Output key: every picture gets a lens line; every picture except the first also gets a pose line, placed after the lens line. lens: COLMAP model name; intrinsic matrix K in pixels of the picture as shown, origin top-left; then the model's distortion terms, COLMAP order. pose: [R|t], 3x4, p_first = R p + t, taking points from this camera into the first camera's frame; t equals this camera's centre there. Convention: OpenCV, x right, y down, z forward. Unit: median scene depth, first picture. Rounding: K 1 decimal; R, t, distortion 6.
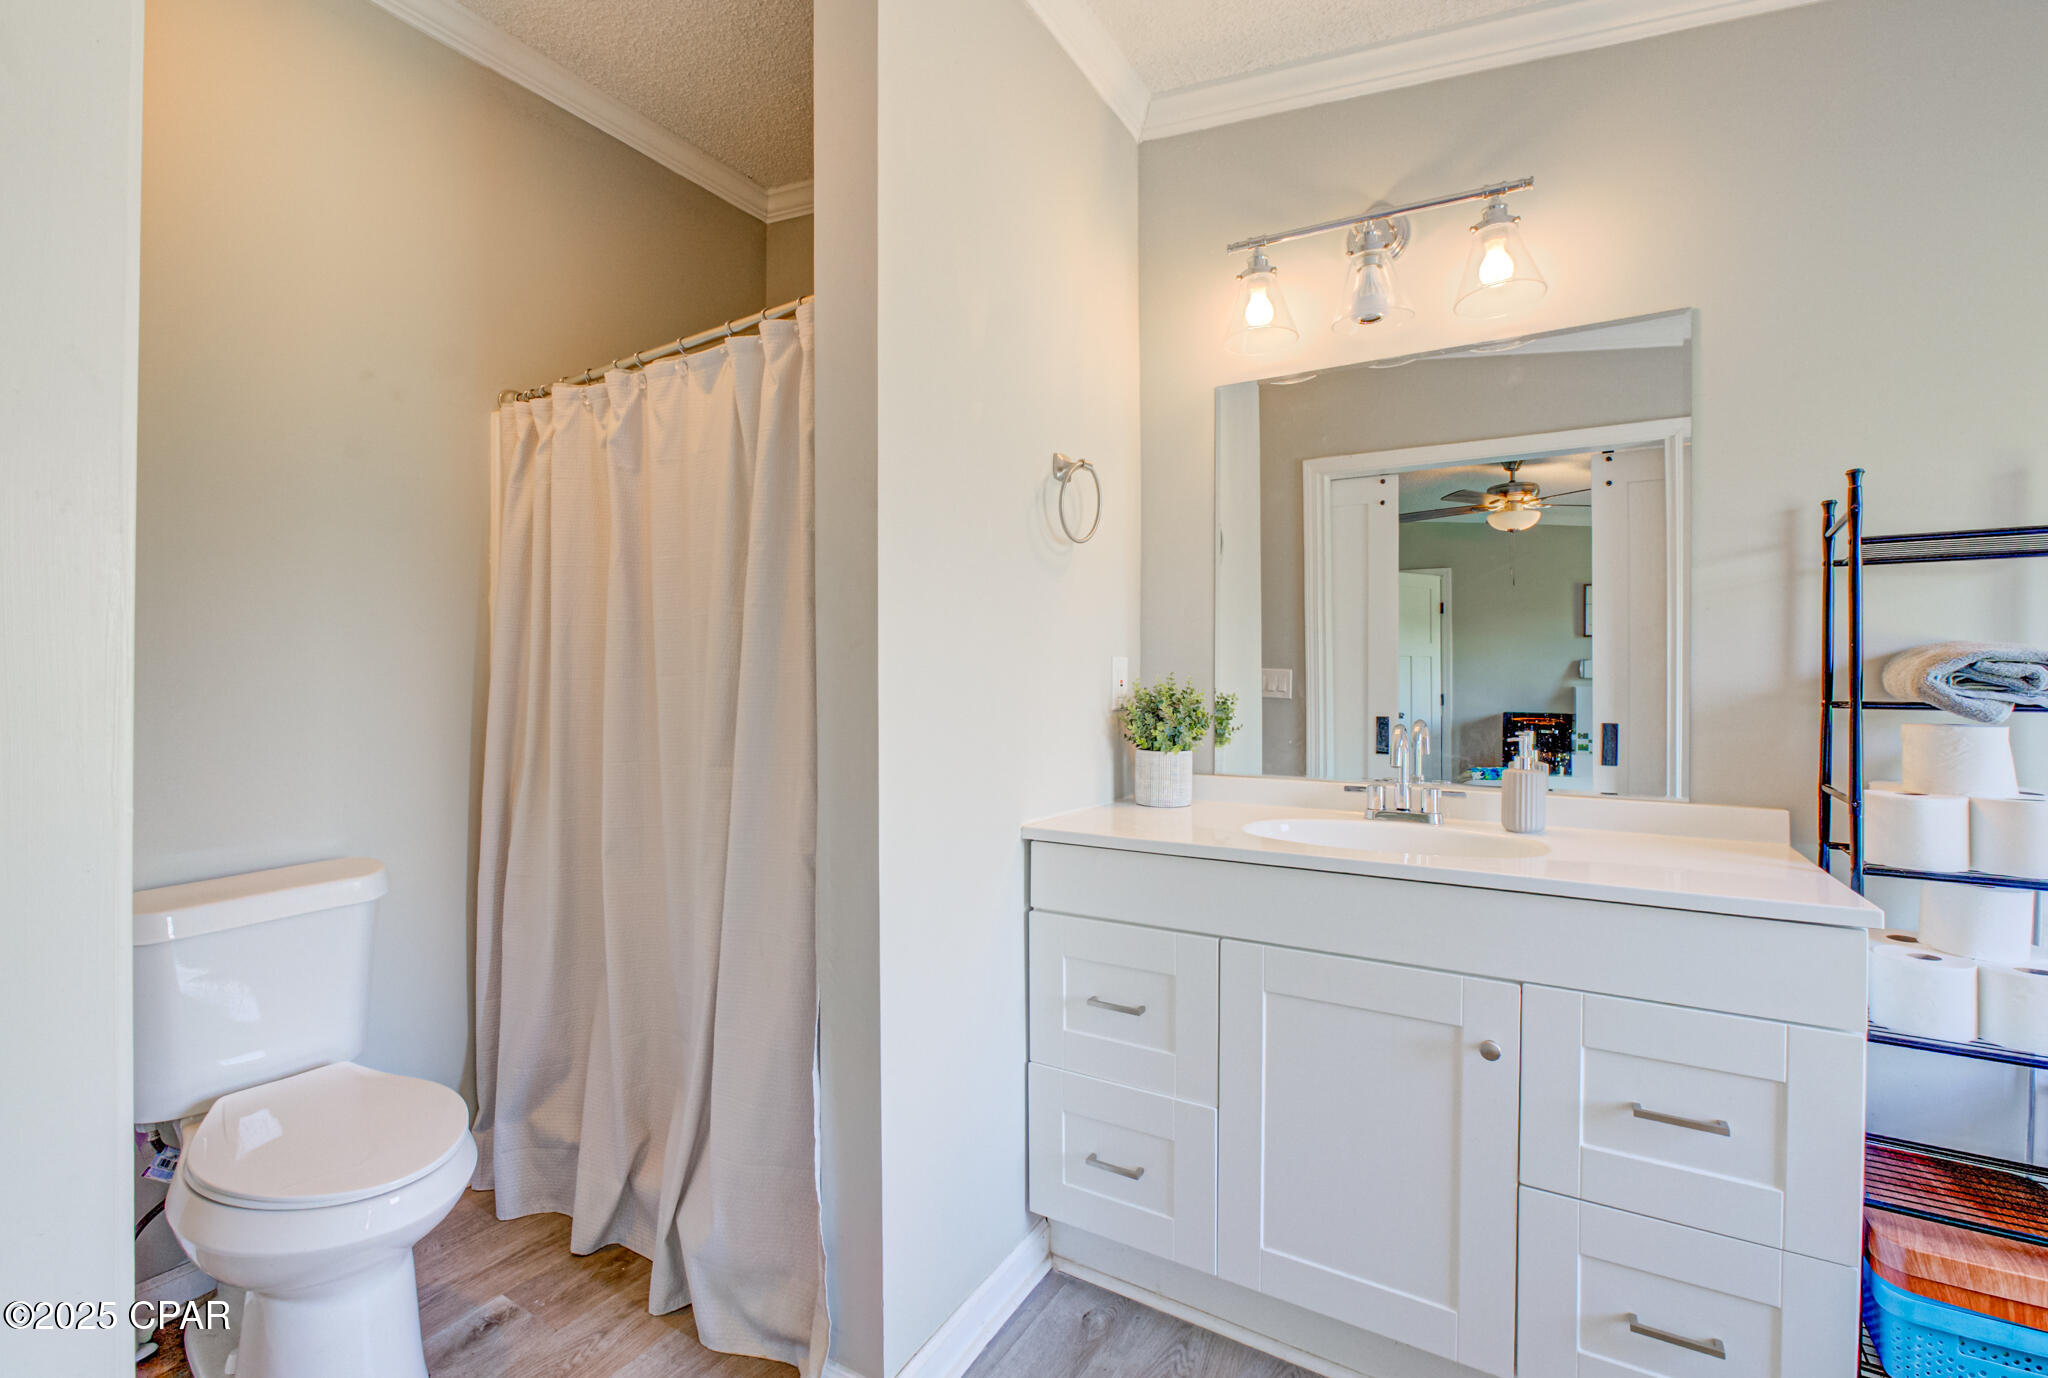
lens RADIAL K [[899.2, 0, 1024.0], [0, 899.2, 689.0], [0, 0, 1]] dist [-0.012155, 0.000146]
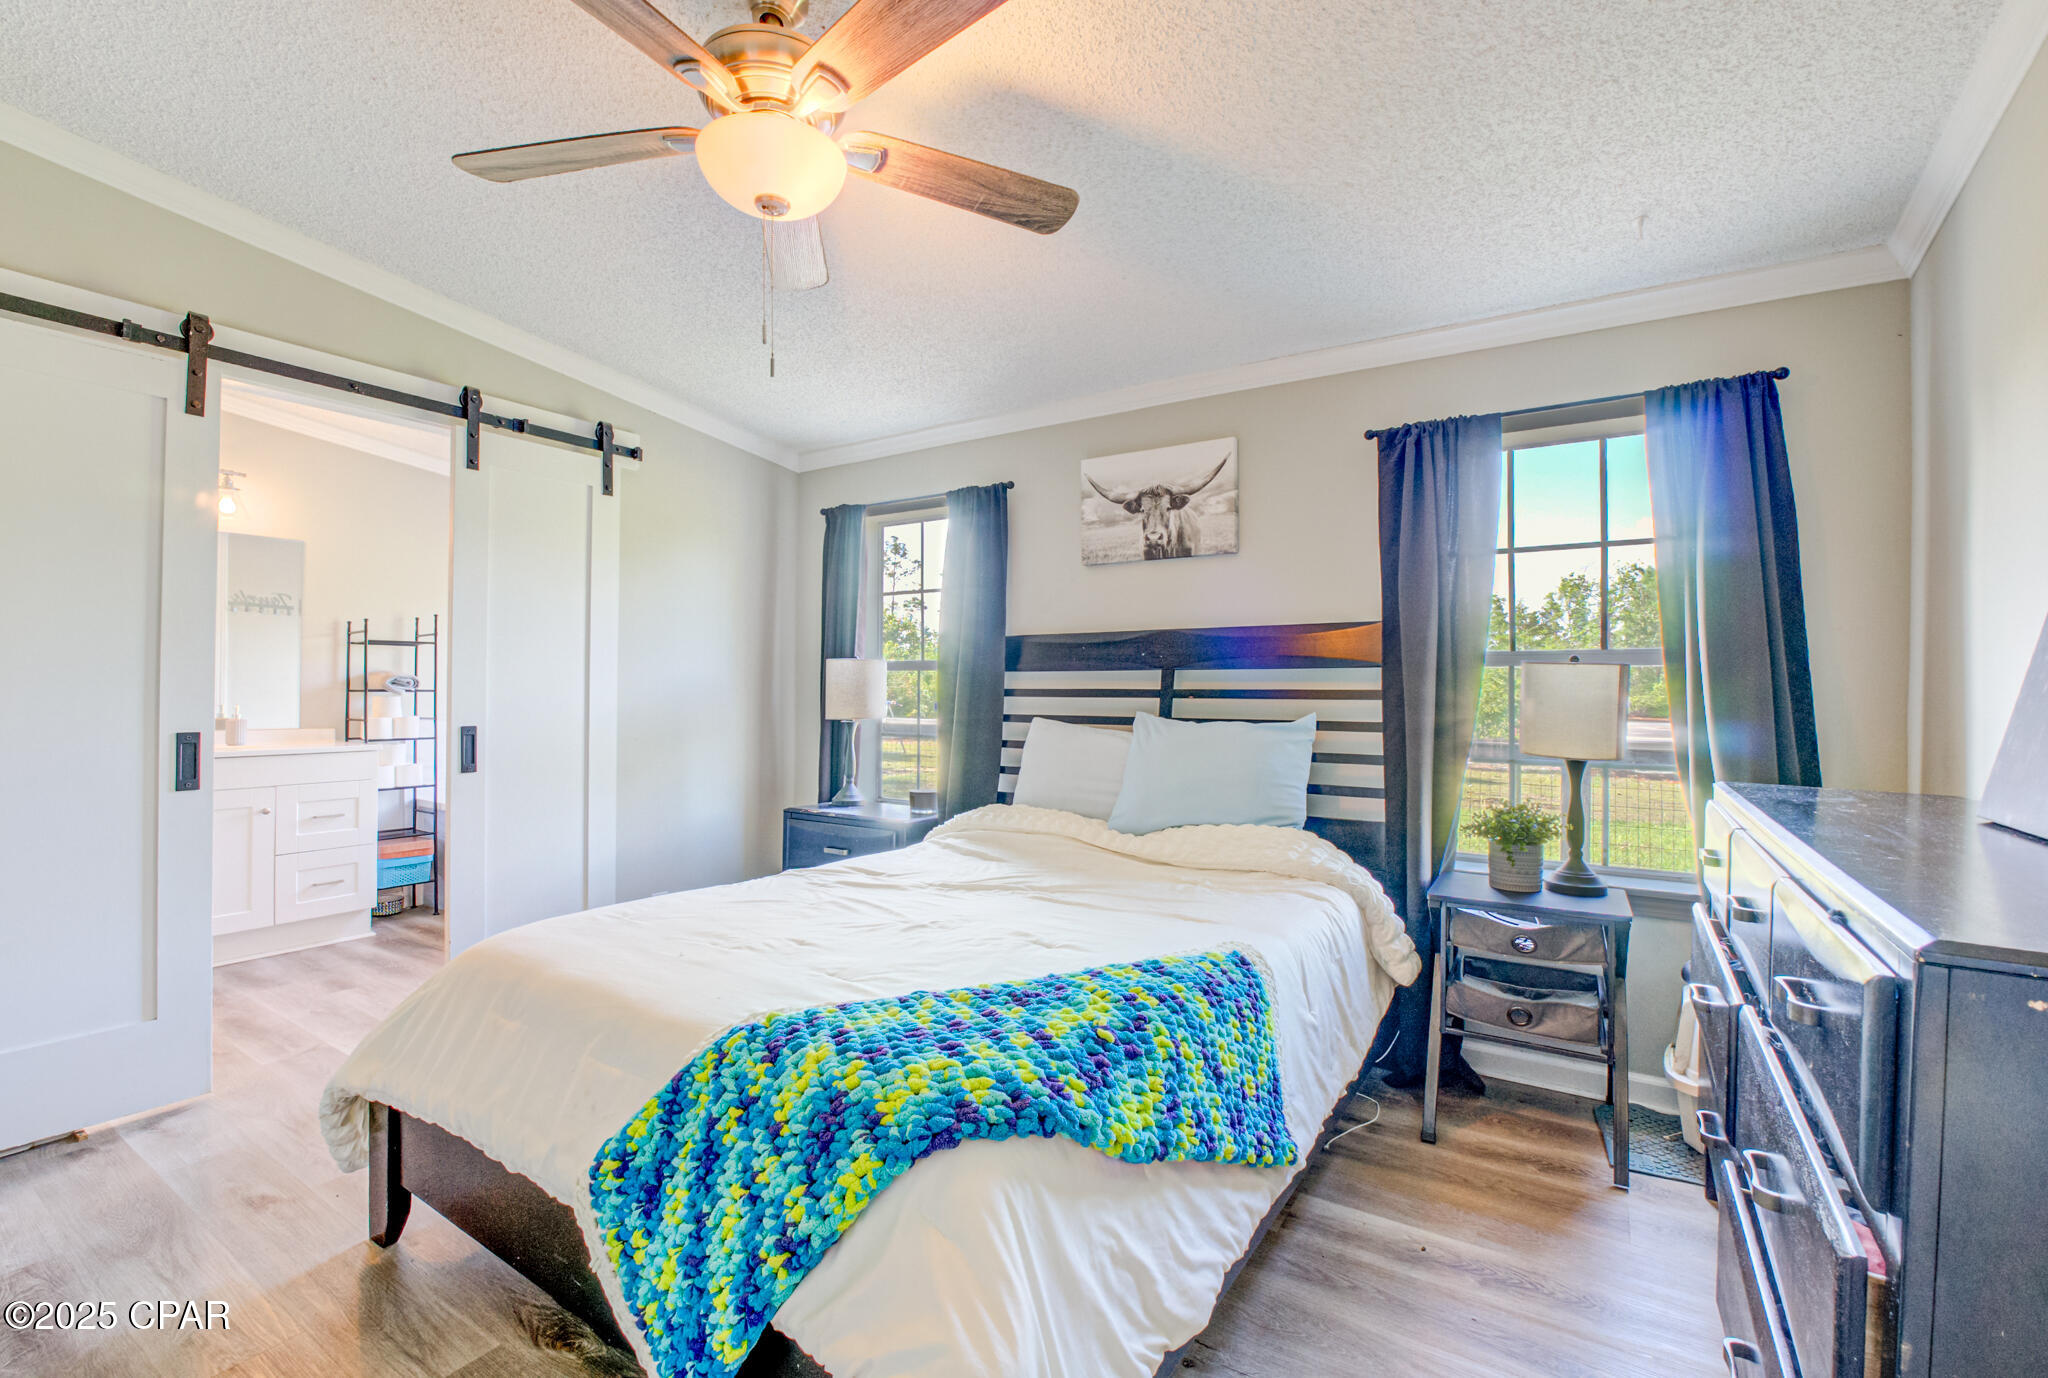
lens RADIAL K [[899.2, 0, 1024.0], [0, 899.2, 689.0], [0, 0, 1]] dist [-0.012155, 0.000146]
pose [[0.047667, -0.000301, 0.998863, -1.558247], [-0.002817, 0.999996, 0.000436, 0.003057], [-0.998859, -0.002835, 0.047666, -1.100209]]
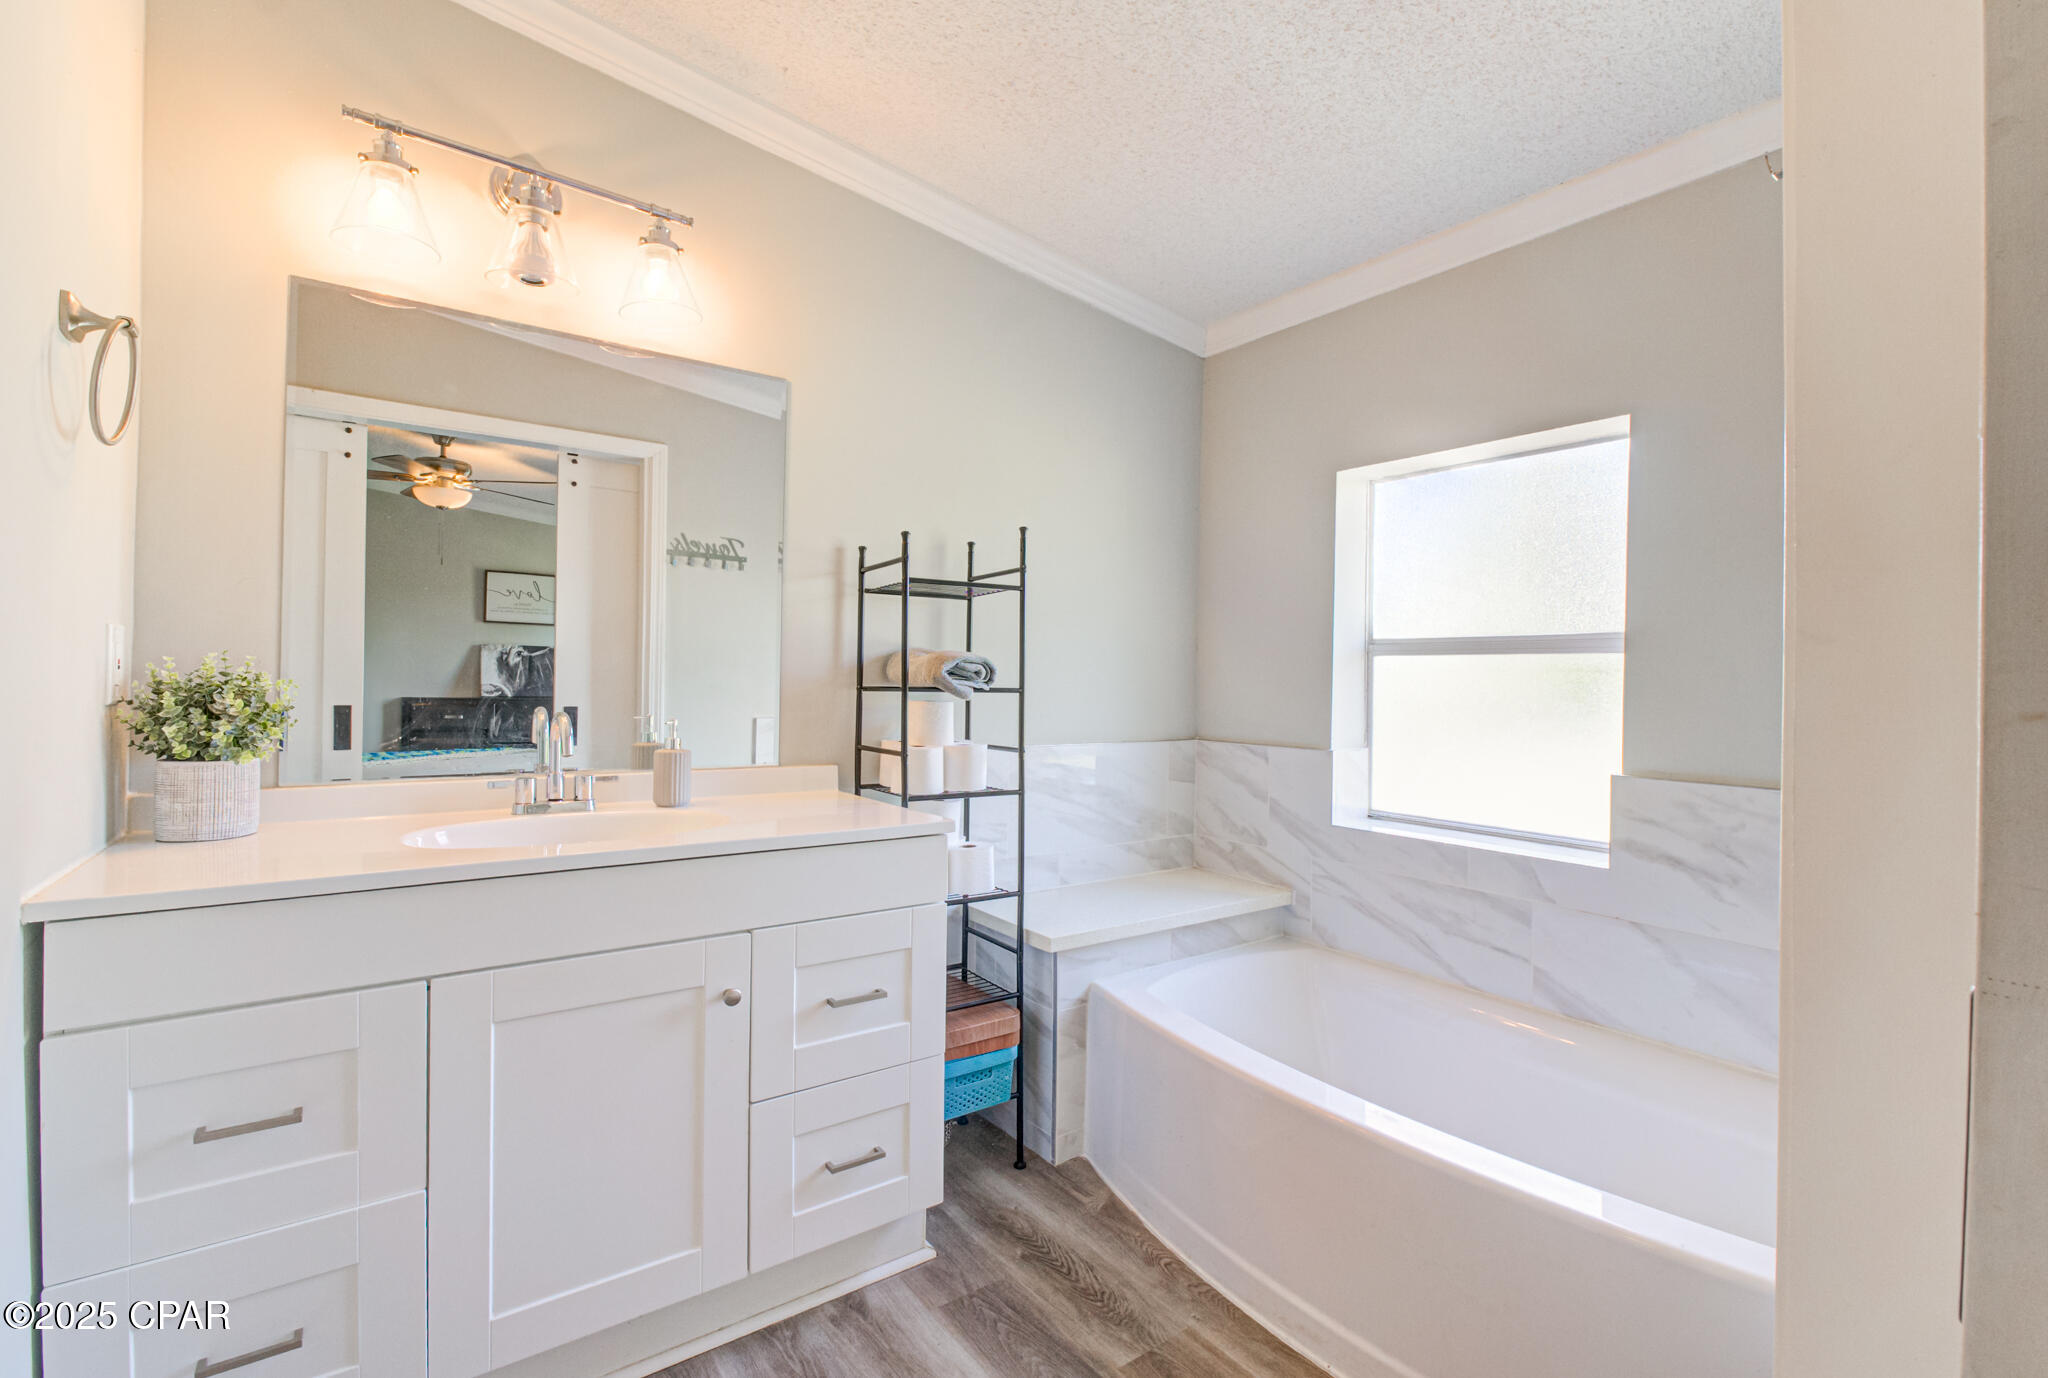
lens RADIAL K [[900.7, 0, 1015.3], [0, 900.7, 680.5], [0, 0, 1]] dist [-0.009112, 0.000538]
pose [[0.402085, -0.000354, 0.915602, -0.264035], [-0.008175, 0.999959, 0.003977, -0.002715], [-0.915566, -0.009085, 0.402066, 0.153094]]
